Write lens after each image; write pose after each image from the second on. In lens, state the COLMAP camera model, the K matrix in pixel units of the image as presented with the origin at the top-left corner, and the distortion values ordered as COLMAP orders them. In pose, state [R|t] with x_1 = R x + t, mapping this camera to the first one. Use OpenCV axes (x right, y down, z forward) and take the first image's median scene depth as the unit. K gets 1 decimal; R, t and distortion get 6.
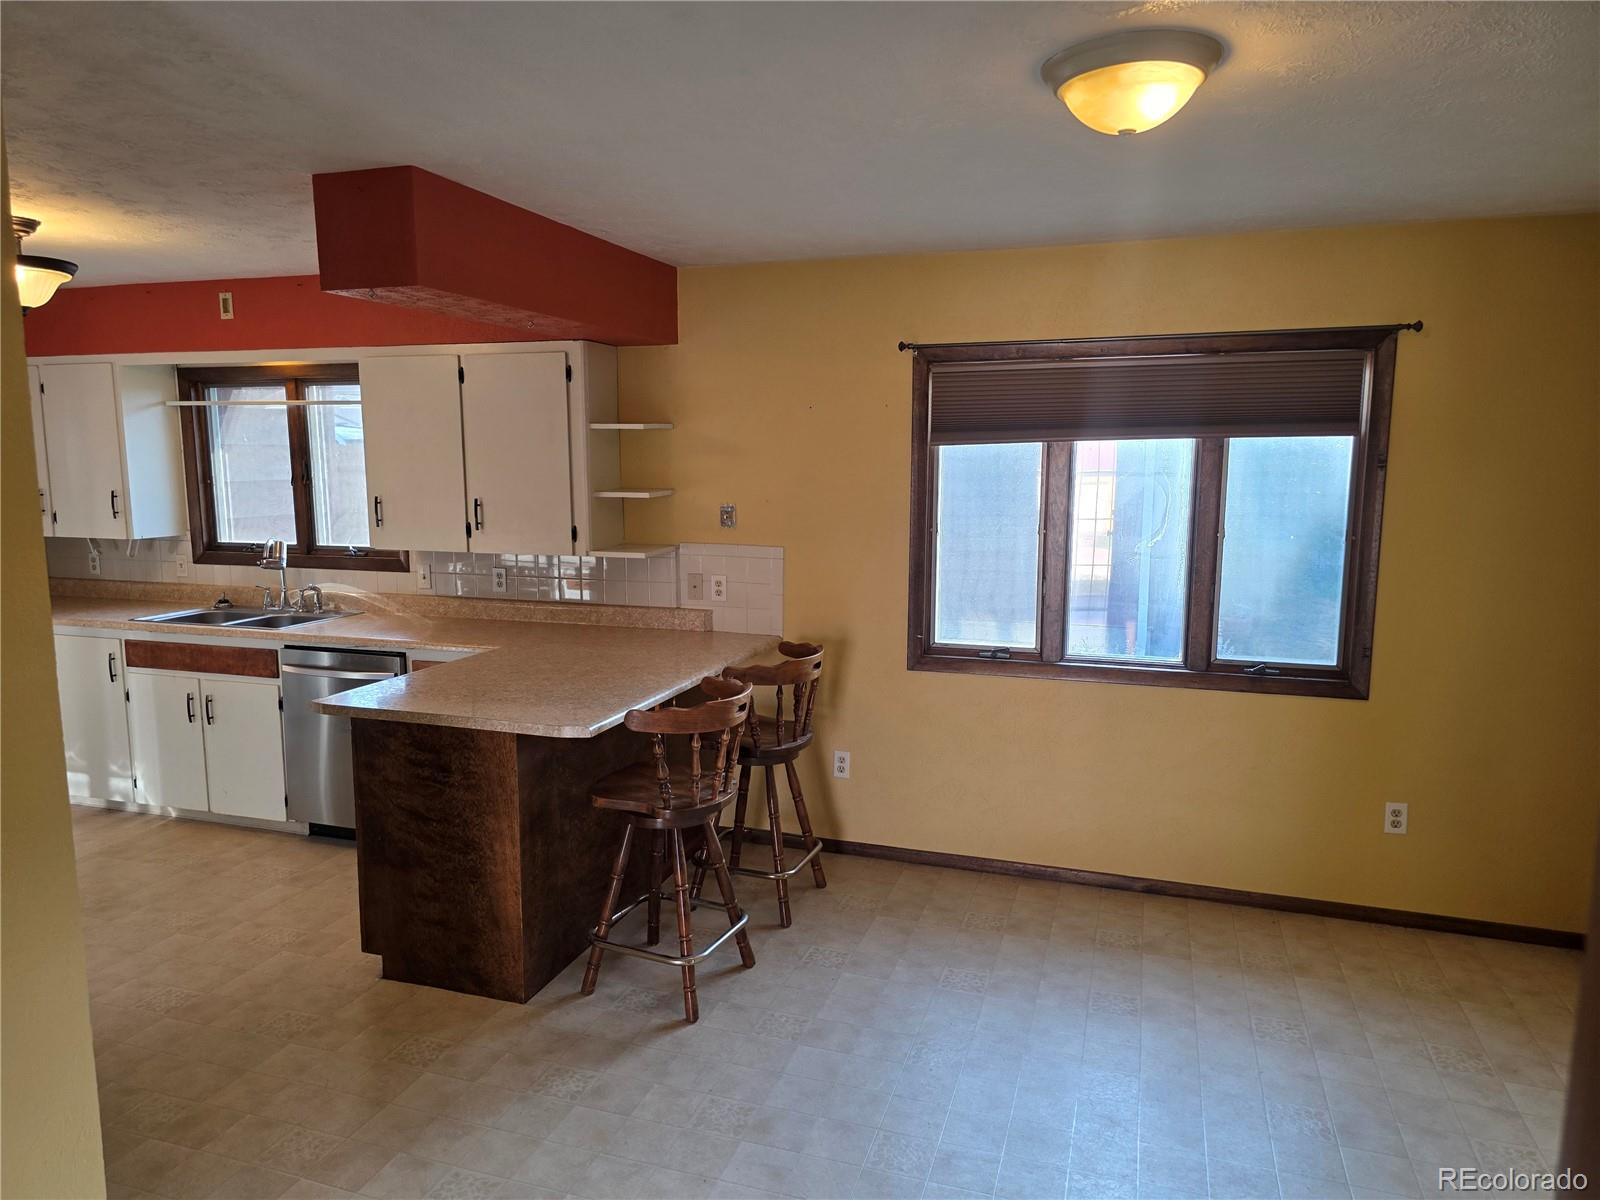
lens RADIAL K [[1067.8, 0, 800.0], [0, 1067.8, 600.0], [0, 0, 1]] dist [0.000131, -0.000258]
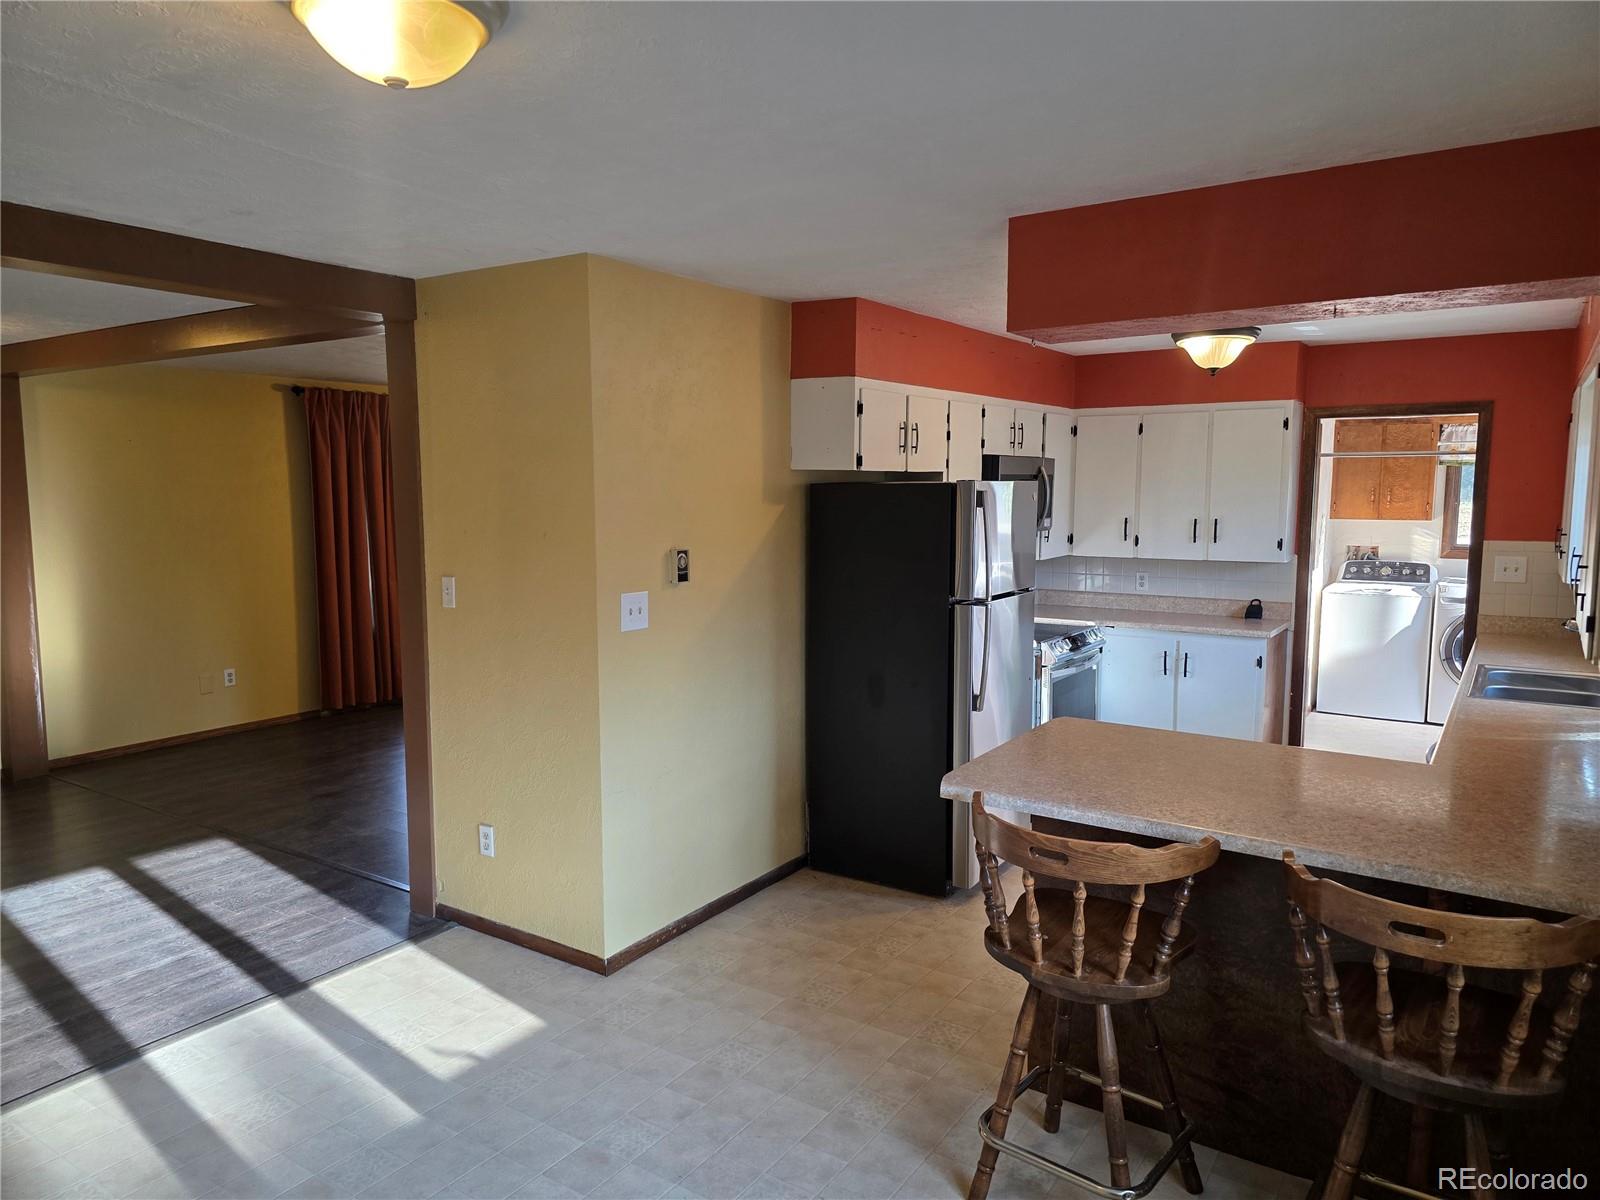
lens RADIAL K [[1067.8, 0, 800.0], [0, 1067.8, 600.0], [0, 0, 1]] dist [0.000131, -0.000258]
pose [[-0.268684, 0.104484, -0.957545, 0.636773], [-0.137077, 0.979834, 0.145380, -0.143739], [0.953425, 0.170319, -0.248943, 0.971868]]
